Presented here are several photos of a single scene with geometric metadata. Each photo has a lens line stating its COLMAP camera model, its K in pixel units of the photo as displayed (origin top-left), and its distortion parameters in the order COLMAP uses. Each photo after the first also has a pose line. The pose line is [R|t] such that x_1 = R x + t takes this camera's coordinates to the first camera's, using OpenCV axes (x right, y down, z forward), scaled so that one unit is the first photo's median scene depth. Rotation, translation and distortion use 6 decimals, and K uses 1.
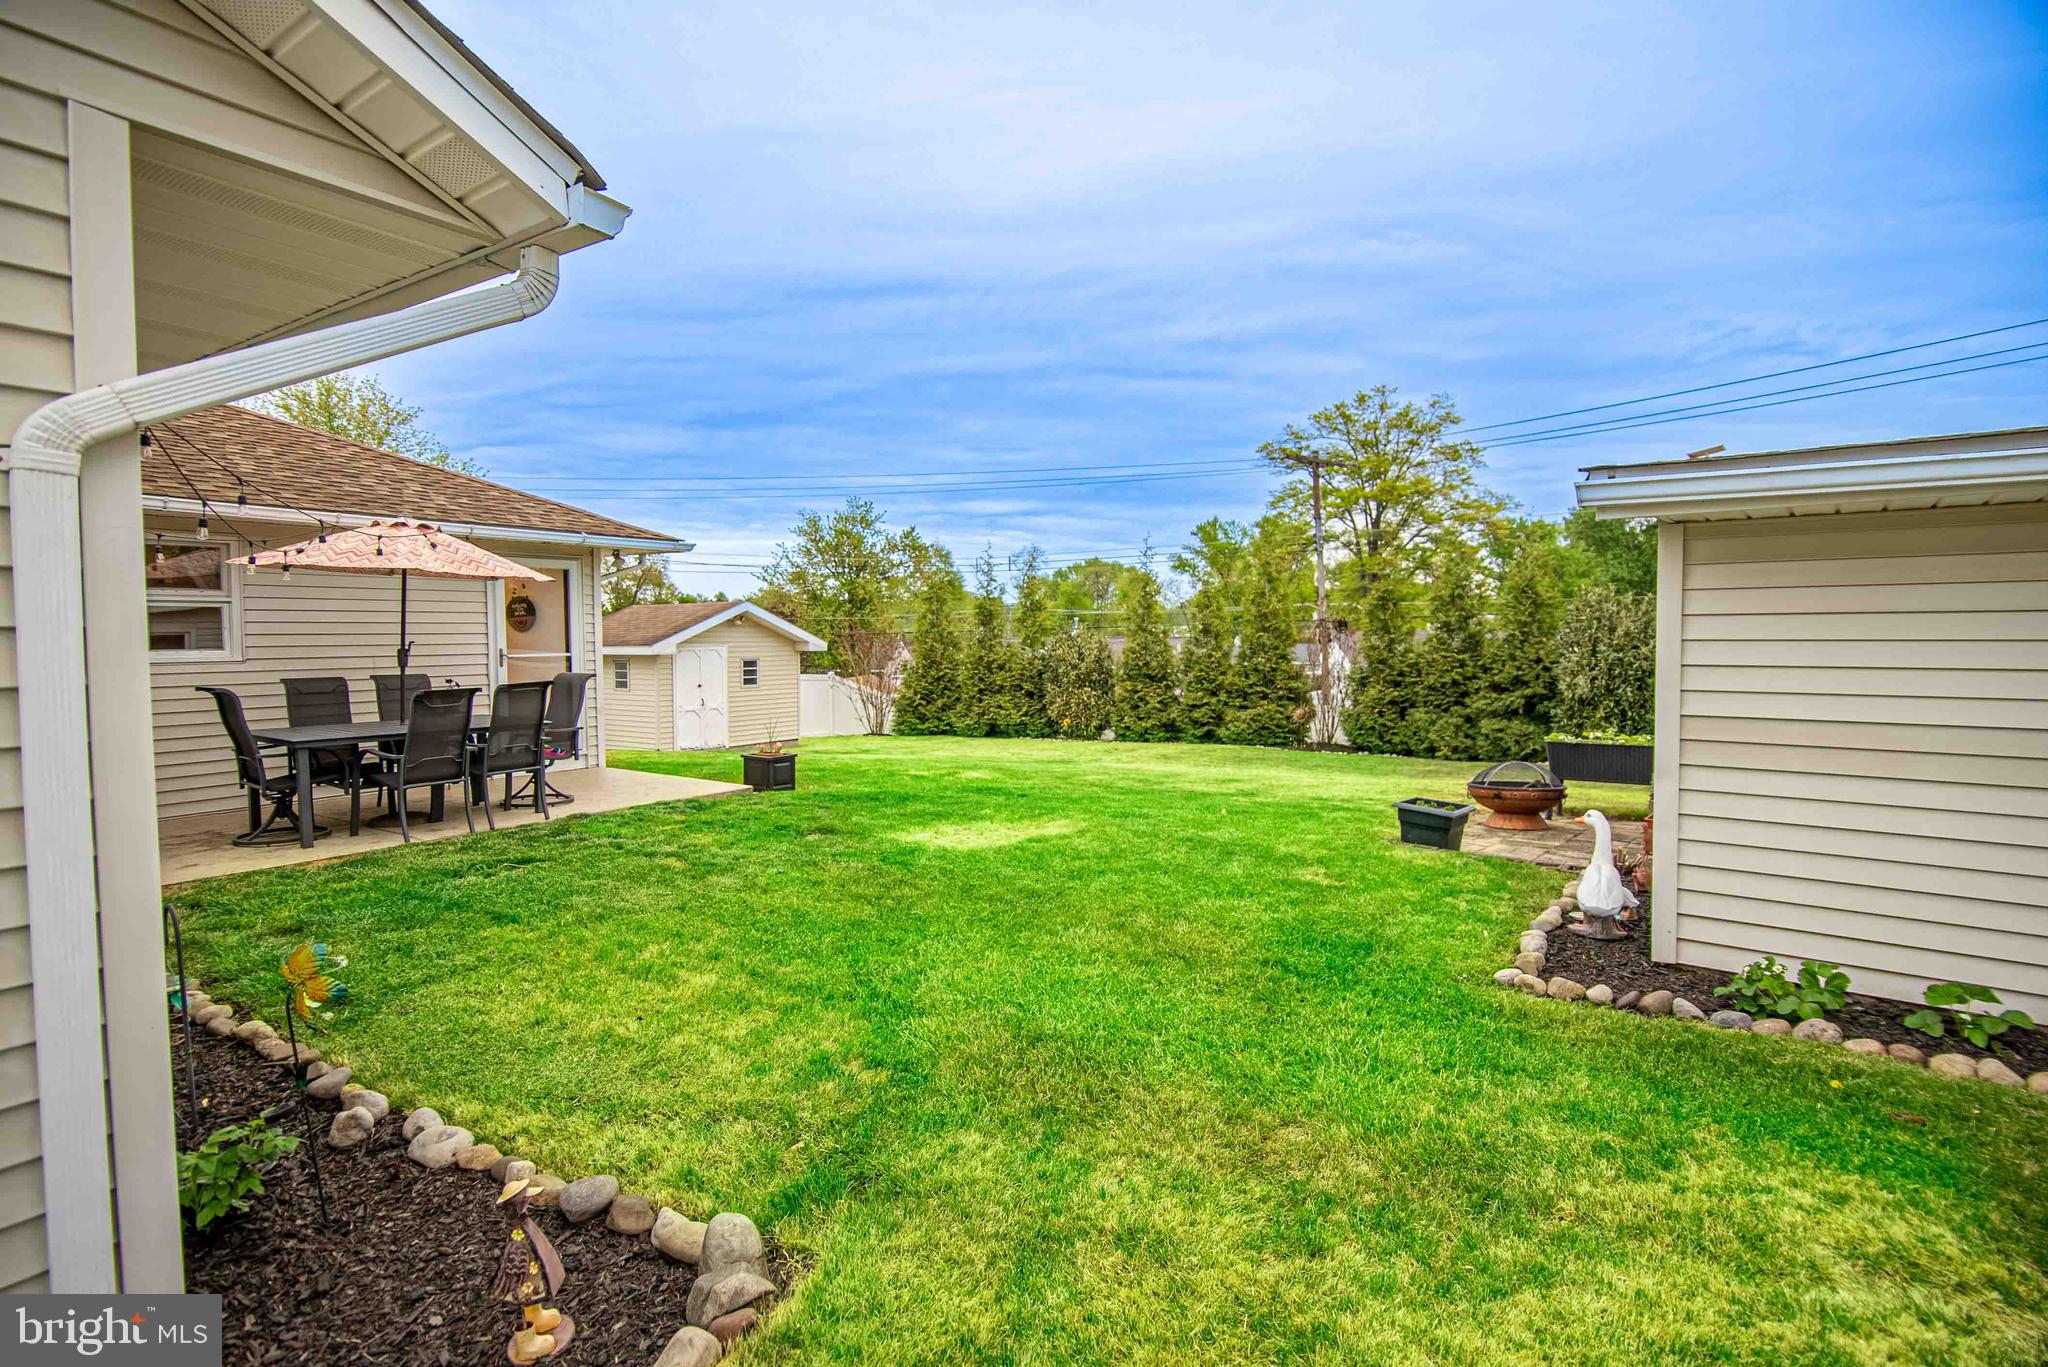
lens RADIAL K [[1000.3, 0, 1022.7], [0, 1000.3, 677.6], [0, 0, 1]] dist [-0.021818, 0.000149]
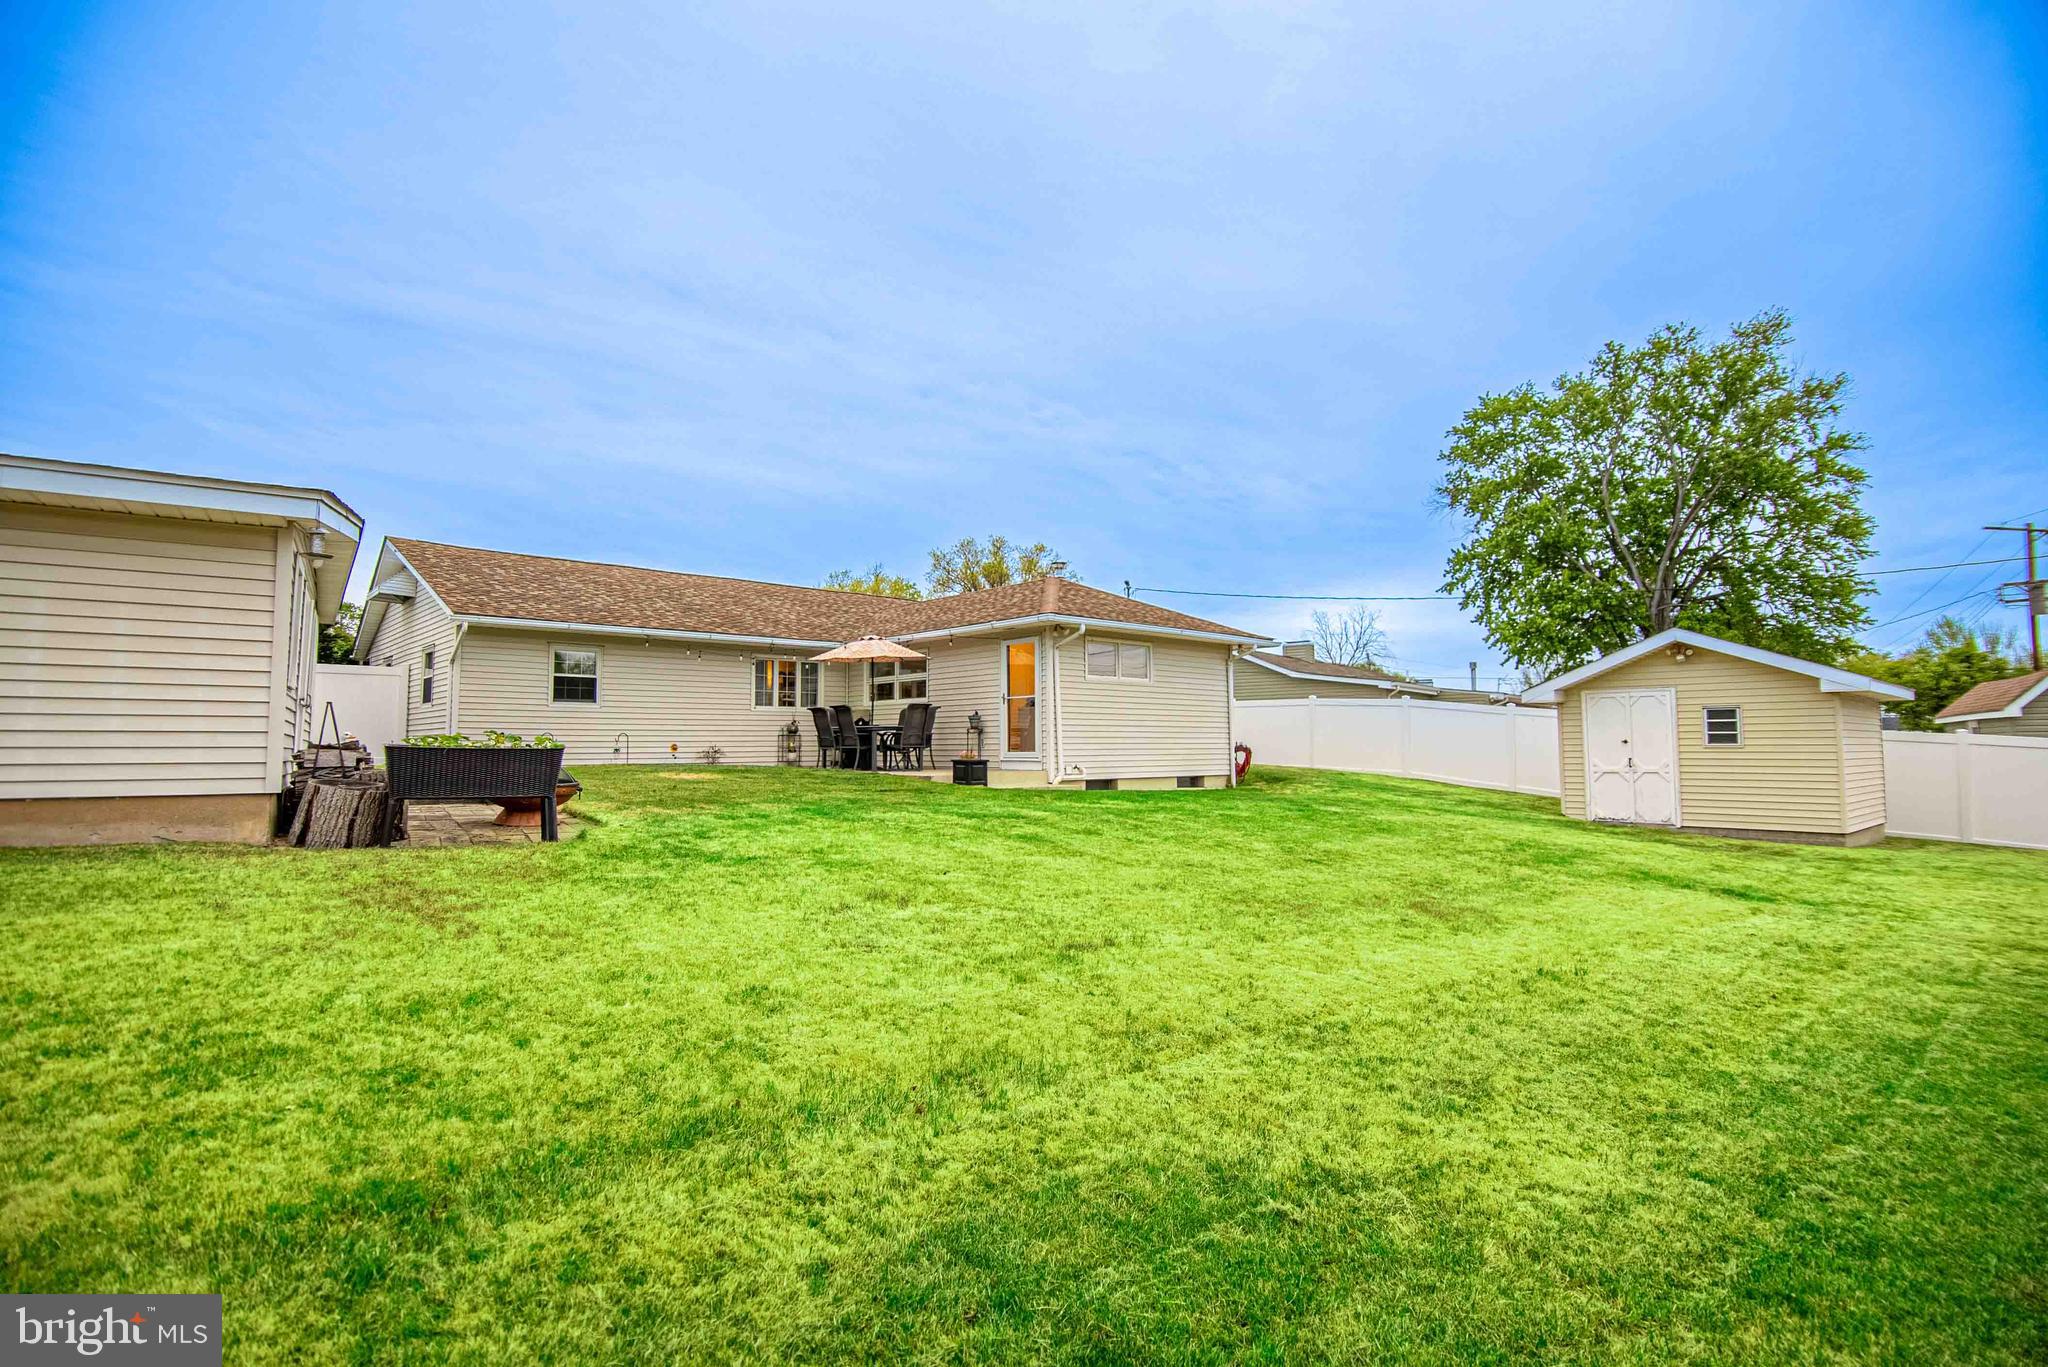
lens RADIAL K [[1012.8, 0, 1024.0], [0, 1012.8, 683.5], [0, 0, 1]] dist [-0.015845, 0.000056]
pose [[-0.267768, -0.056742, -0.961811, 0.537888], [-0.037093, 0.998131, -0.048558, 0.017422], [0.962769, 0.022674, -0.269373, 0.696333]]
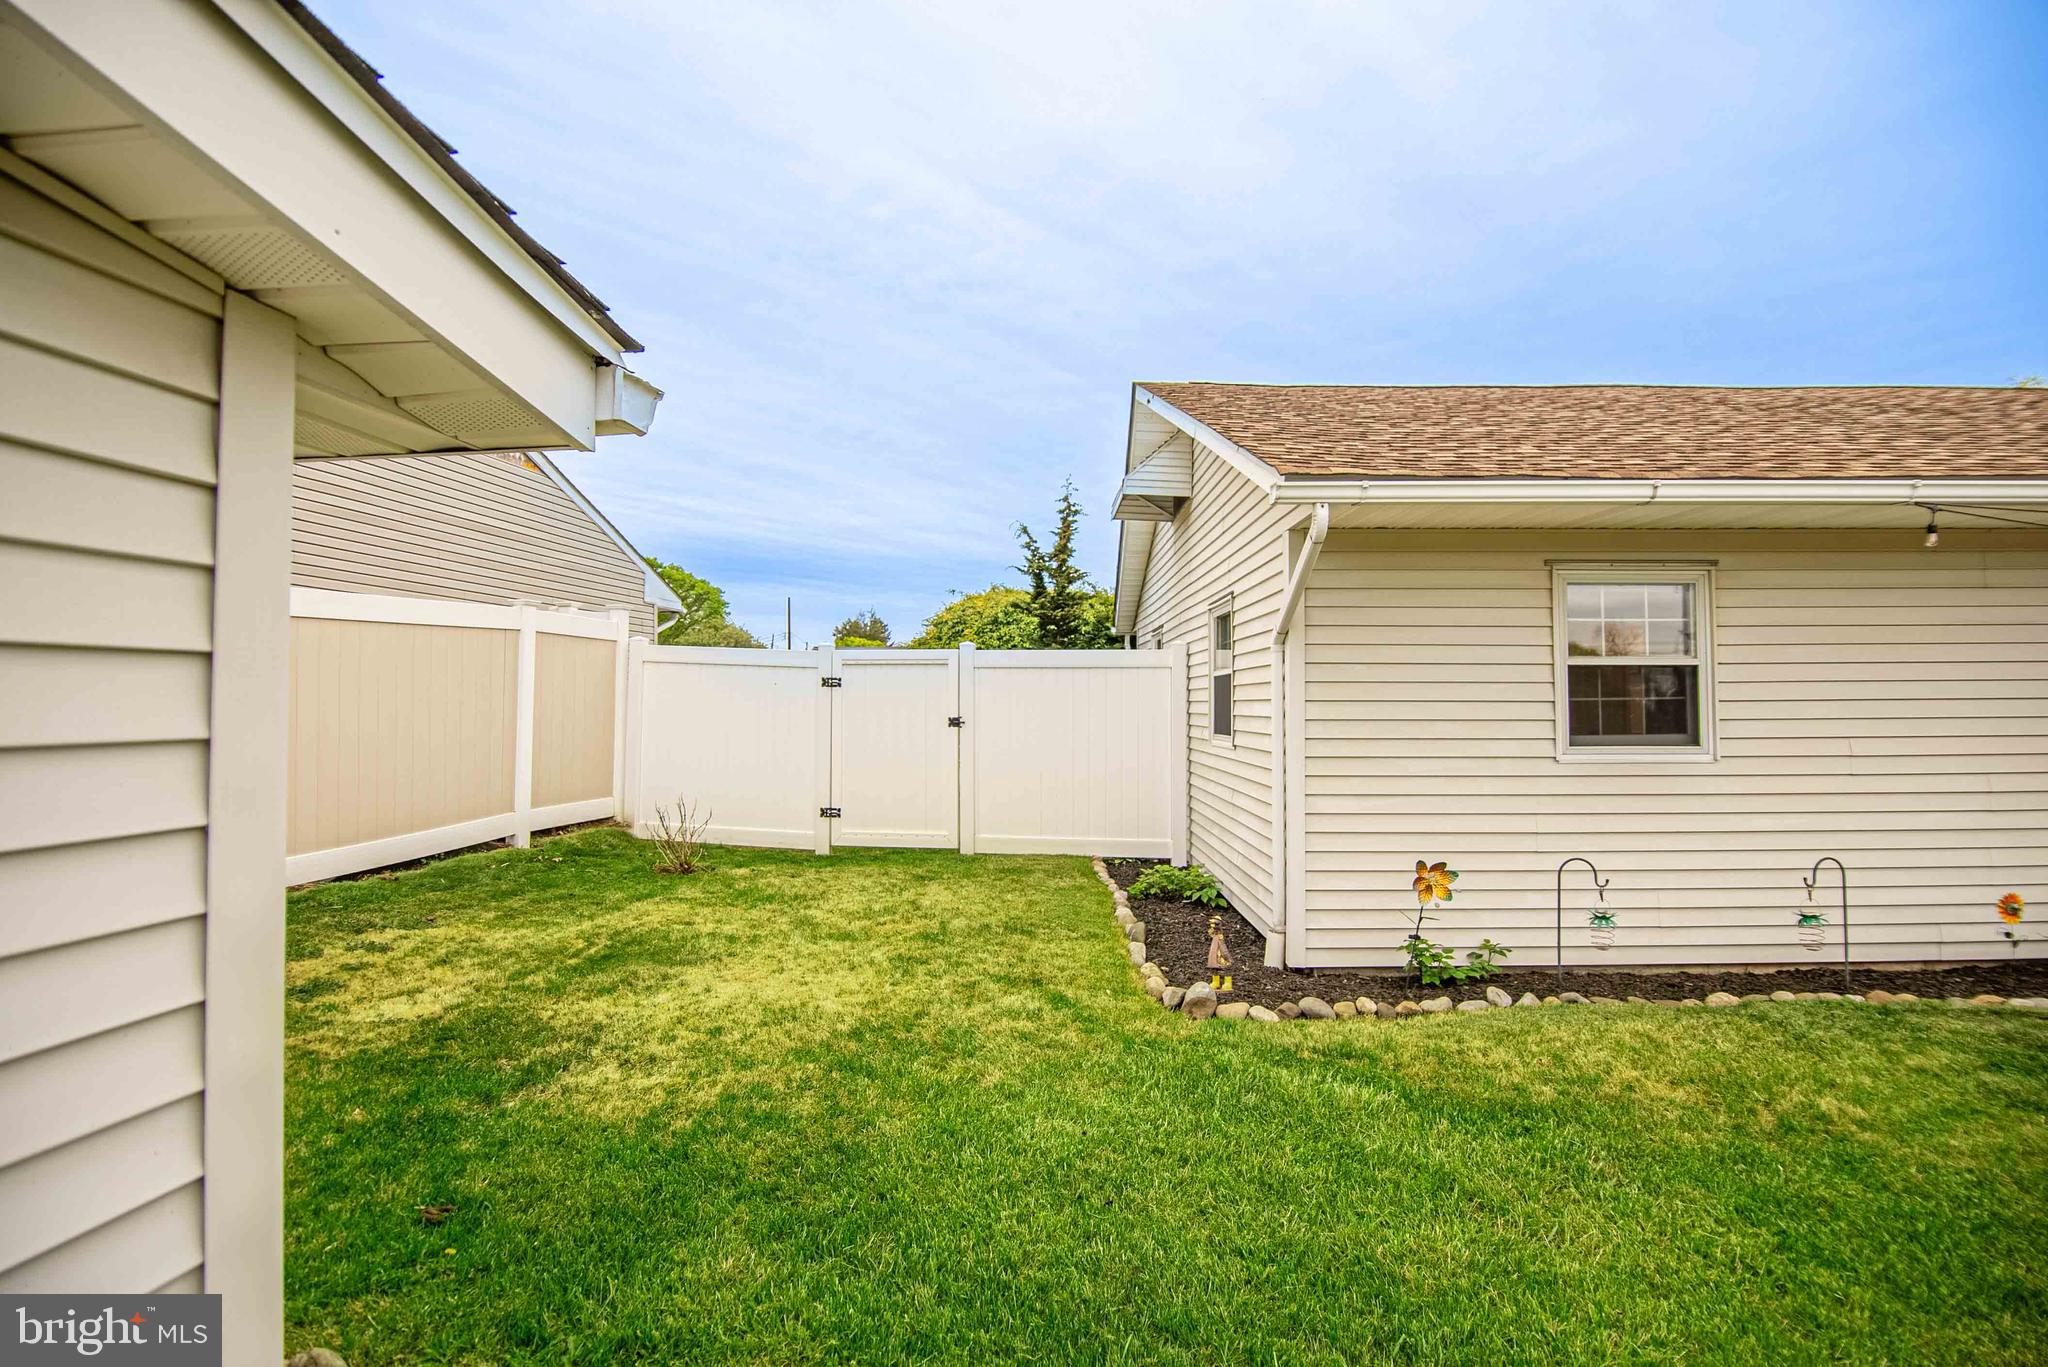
lens RADIAL K [[977.6, 0, 1013.8], [0, 977.6, 672.3], [0, 0, 1]] dist [-0.047450, 0.000043]
pose [[-0.854758, -0.006757, -0.518983, 0.108932], [-0.014411, 0.999839, 0.010718, -0.012755], [0.518827, 0.016640, -0.854717, 0.251265]]
